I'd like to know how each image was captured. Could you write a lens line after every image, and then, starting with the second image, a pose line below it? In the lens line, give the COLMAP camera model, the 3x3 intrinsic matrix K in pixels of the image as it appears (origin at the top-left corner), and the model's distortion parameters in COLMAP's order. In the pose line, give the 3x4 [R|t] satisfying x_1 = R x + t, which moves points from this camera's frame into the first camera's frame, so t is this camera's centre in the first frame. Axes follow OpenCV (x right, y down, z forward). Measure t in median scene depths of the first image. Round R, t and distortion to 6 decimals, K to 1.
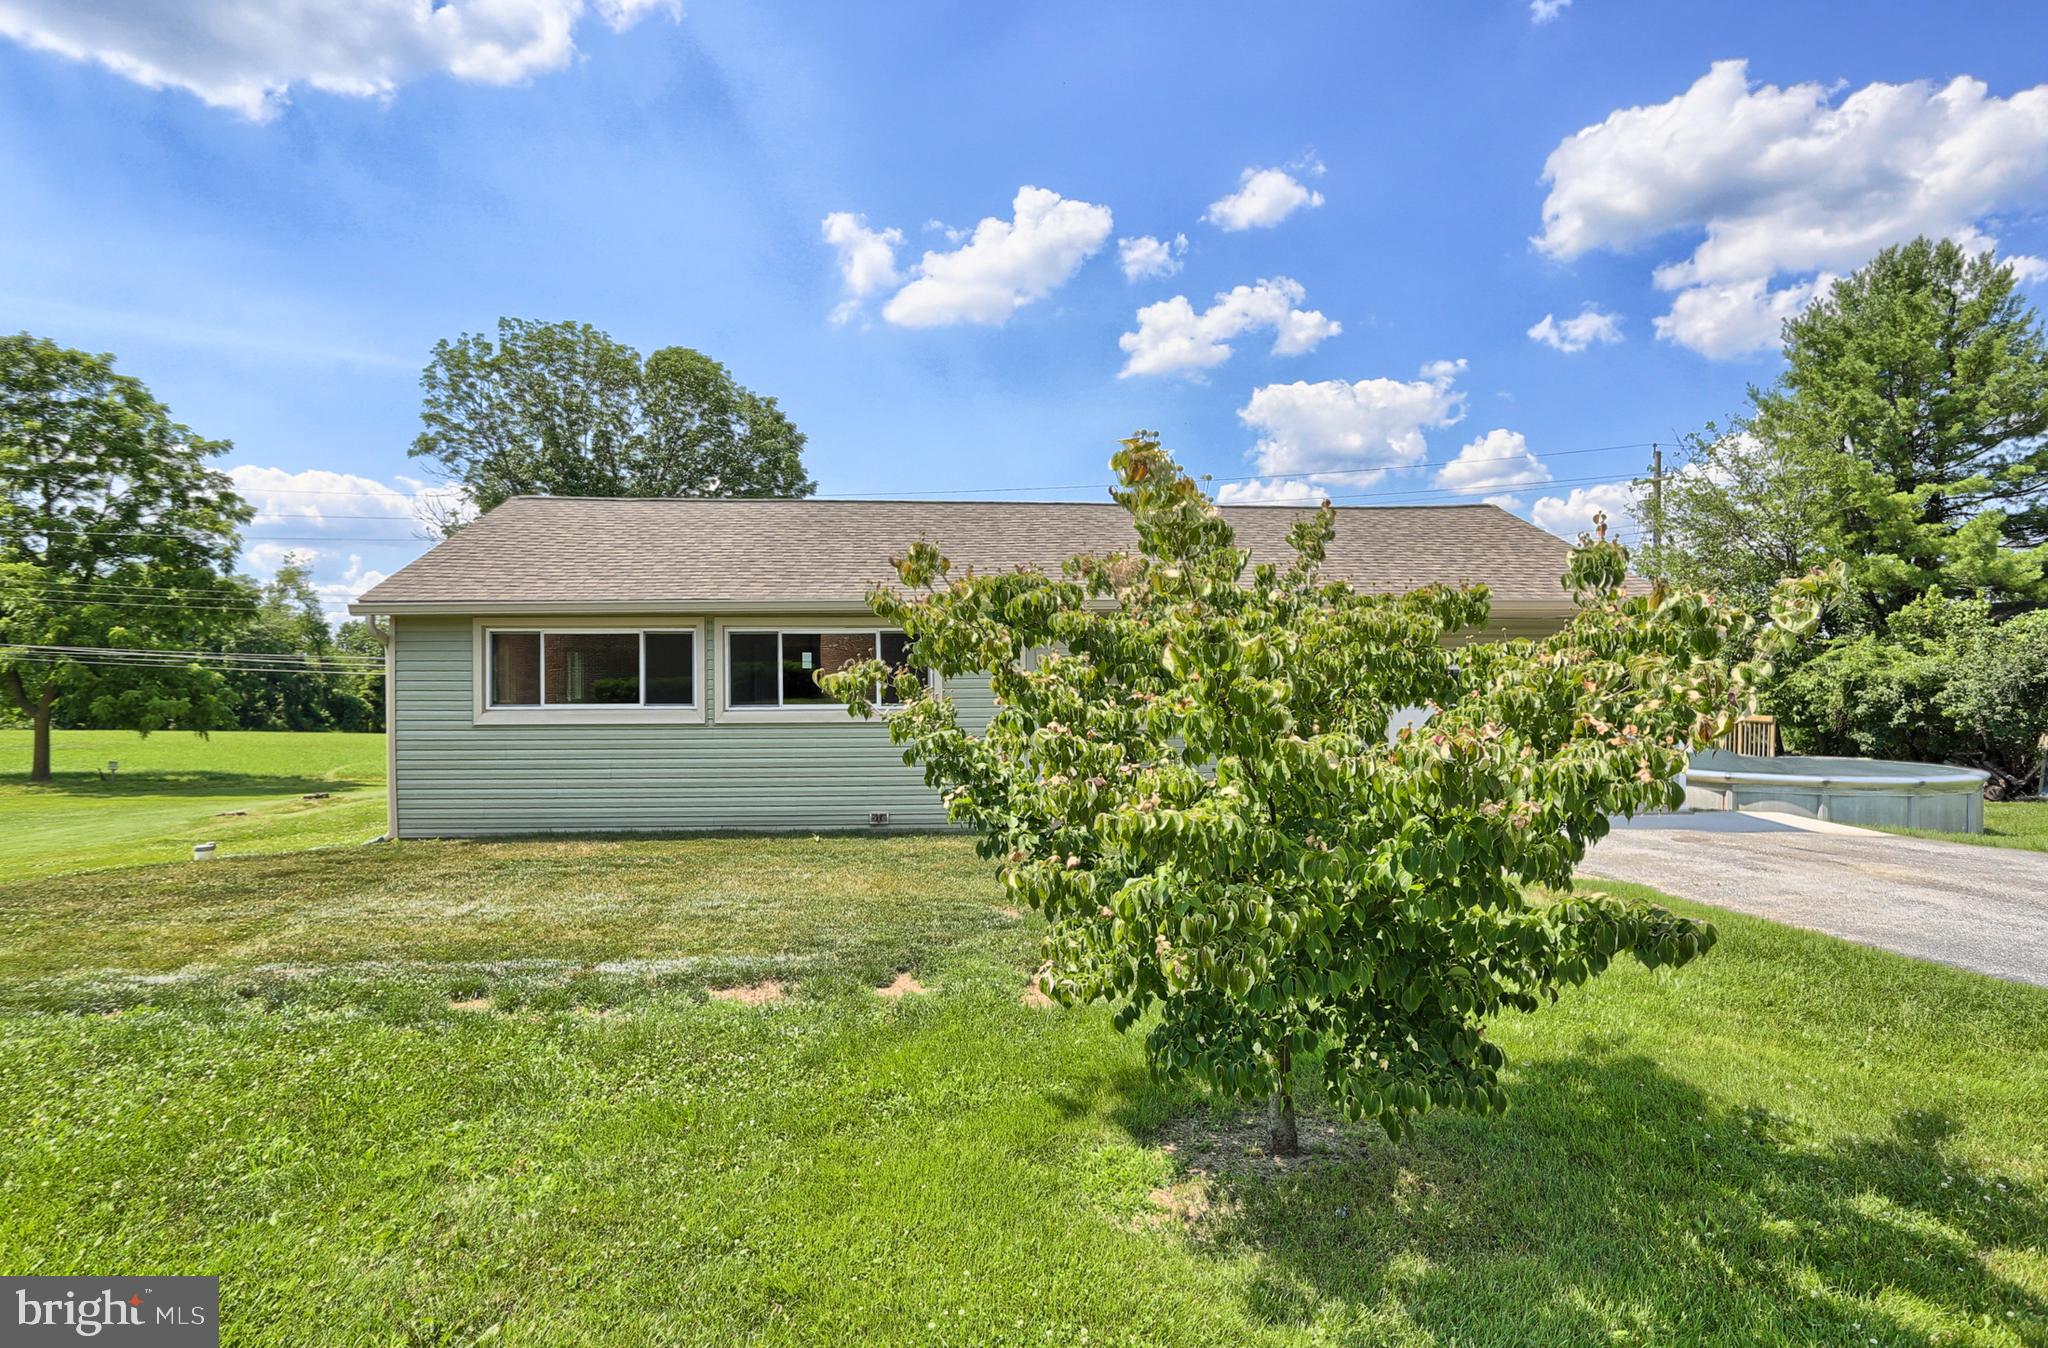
lens RADIAL K [[1109.4, 0, 999.7], [0, 1109.4, 660.4], [0, 0, 1]] dist [-0.048212, 0.026418]
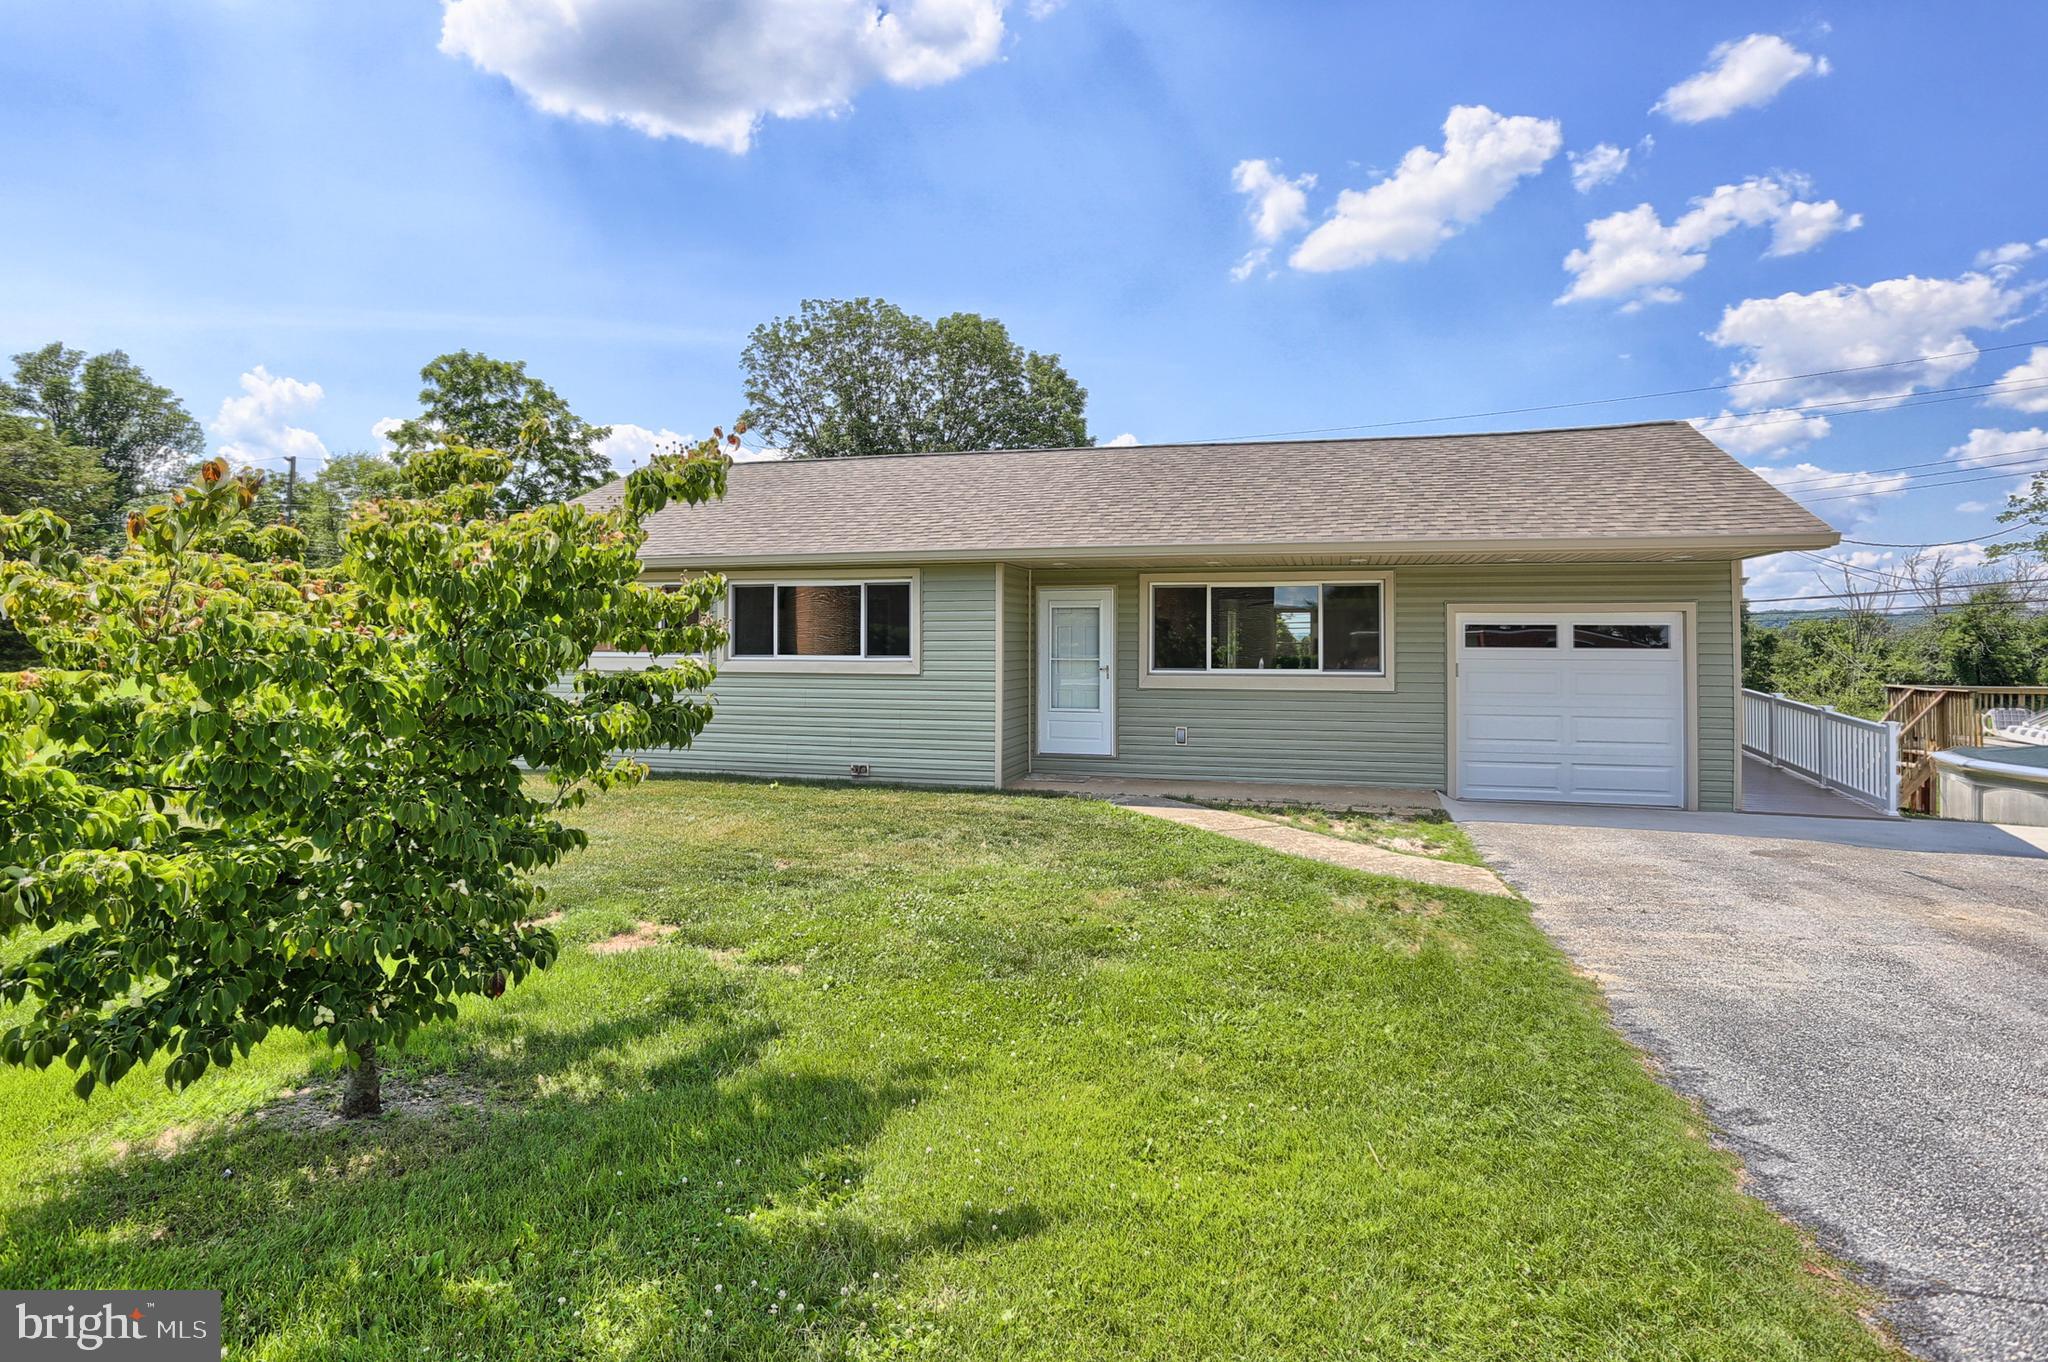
lens RADIAL K [[1109.4, 0, 1013.1], [0, 1109.4, 640.7], [0, 0, 1]] dist [-0.048212, 0.026418]
pose [[0.938909, 0.009943, -0.344021, 0.122543], [-0.002587, 0.999758, 0.021835, 0.001221], [0.344155, -0.019611, 0.938708, 0.035761]]
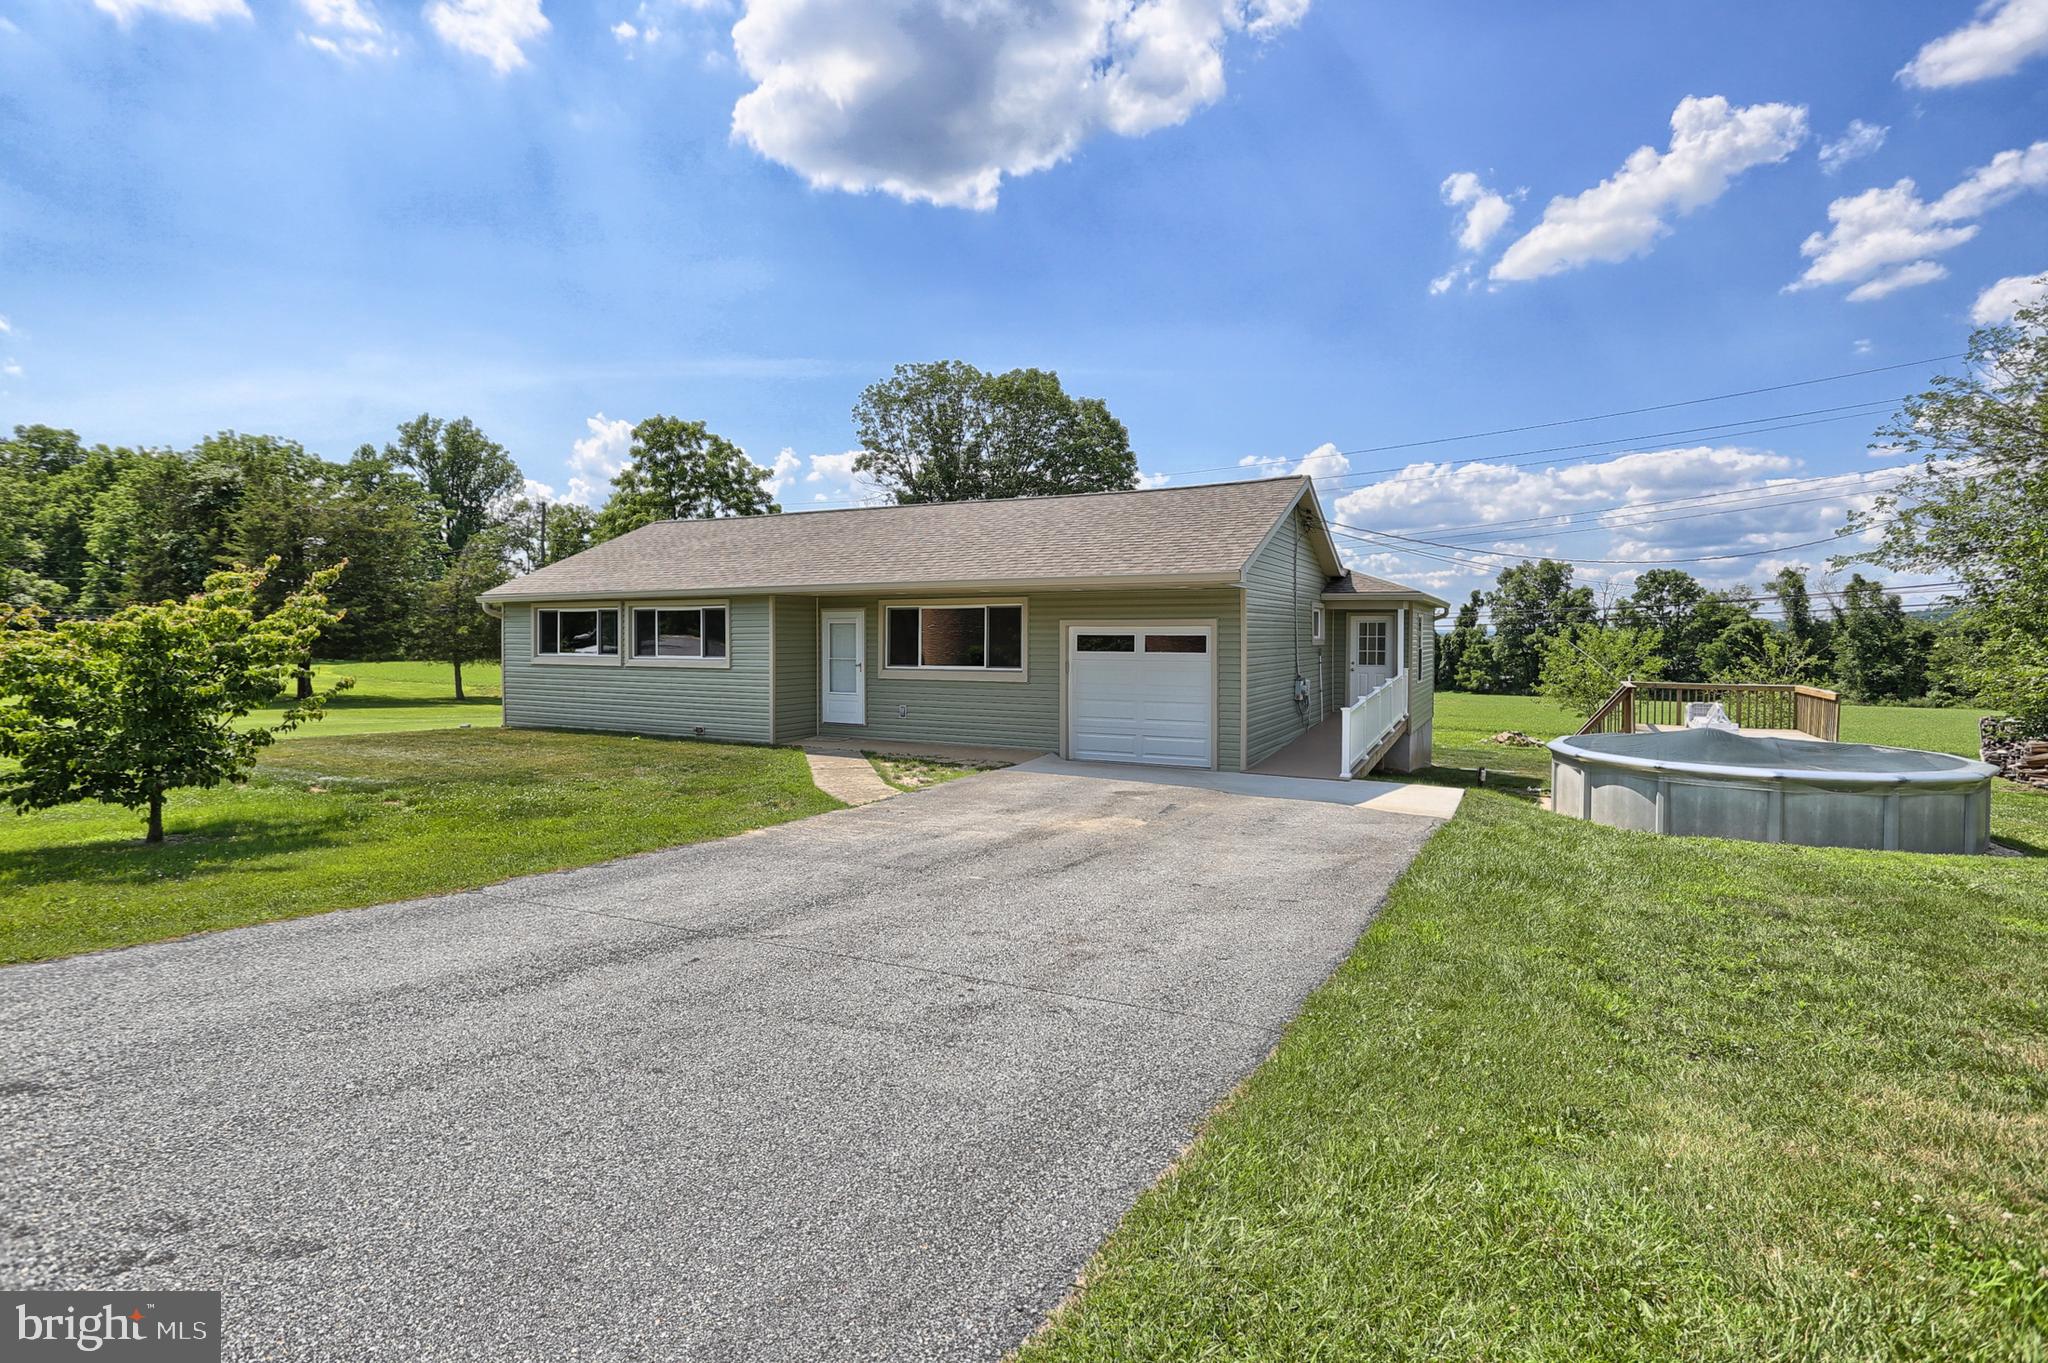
lens RADIAL K [[987.8, 0, 1023.5], [0, 987.8, 661.8], [0, 0, 1]] dist [-0.045115, 0.018141]
pose [[0.851515, 0.023094, -0.523821, 0.328457], [0.003184, 0.998783, 0.049209, -0.005729], [0.524320, -0.043570, 0.850406, 0.028675]]
